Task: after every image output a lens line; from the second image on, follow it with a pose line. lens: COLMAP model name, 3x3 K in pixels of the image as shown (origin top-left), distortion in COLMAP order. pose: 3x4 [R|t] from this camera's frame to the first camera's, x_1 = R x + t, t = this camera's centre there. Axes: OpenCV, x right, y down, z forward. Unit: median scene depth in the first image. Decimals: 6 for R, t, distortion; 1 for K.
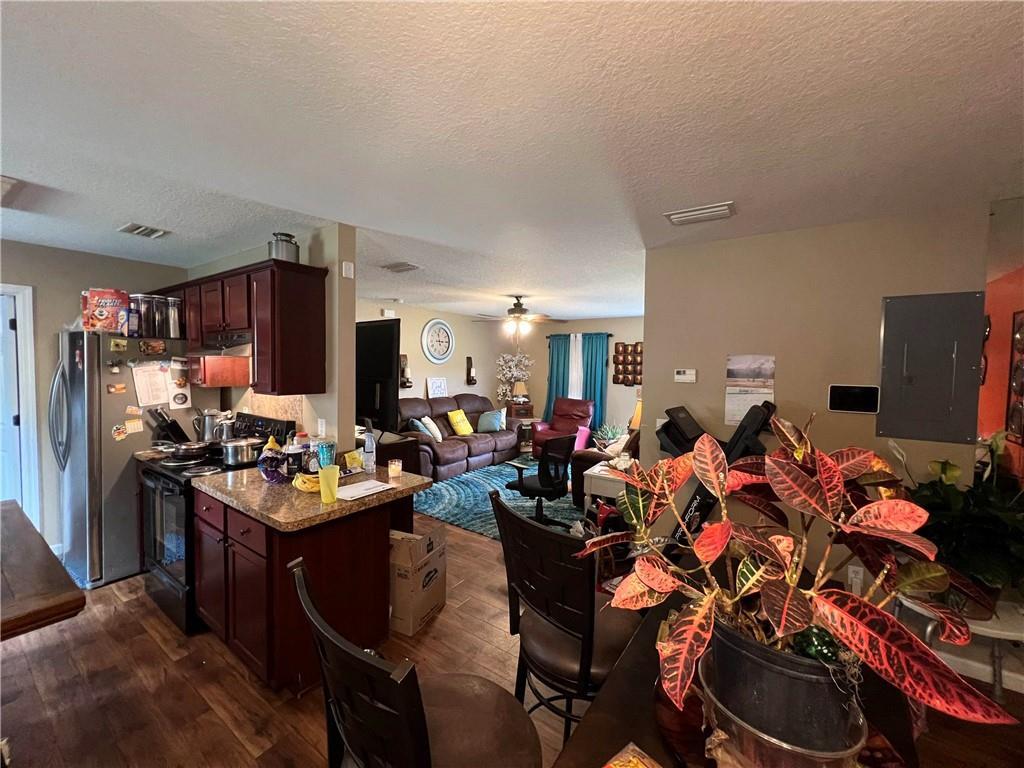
lens RADIAL K [[411.3, 0, 515.2], [0, 411.3, 381.0], [0, 0, 1]] dist [-0.003691, 0.001783]
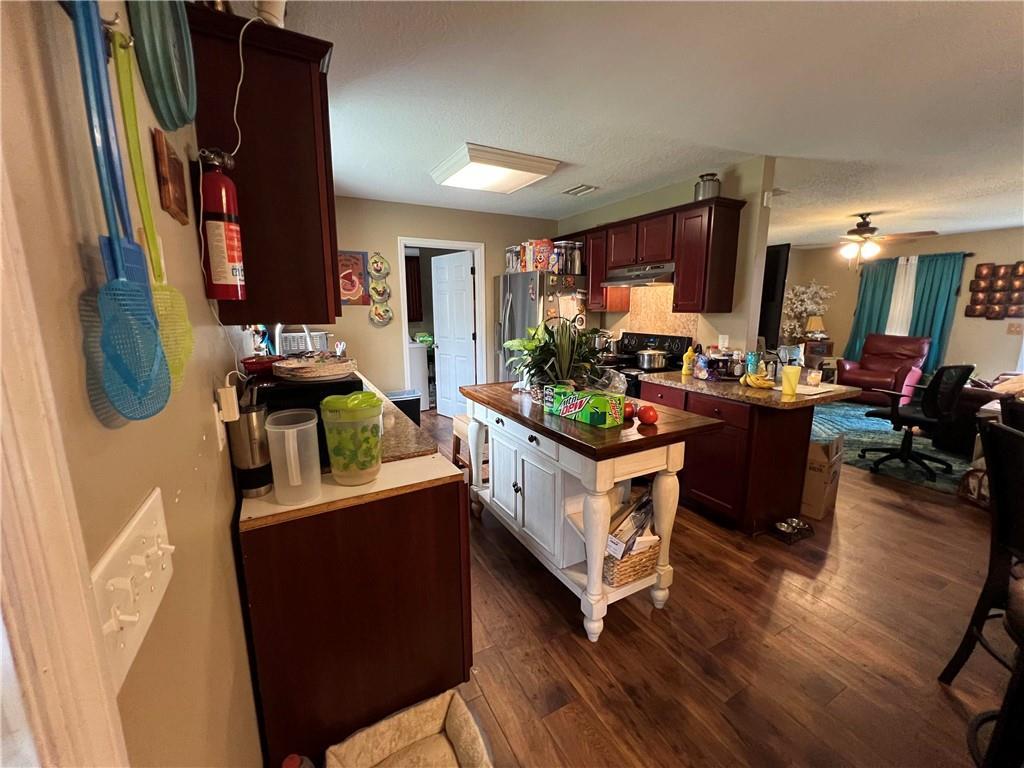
lens RADIAL K [[411.3, 0, 510.0], [0, 411.3, 382.8], [0, 0, 1]] dist [-0.003691, 0.001783]
pose [[0.889295, 0.064542, -0.452757, -0.250112], [-0.001935, 0.990514, 0.137402, 0.035595], [0.457330, -0.121315, 0.880983, -0.180477]]
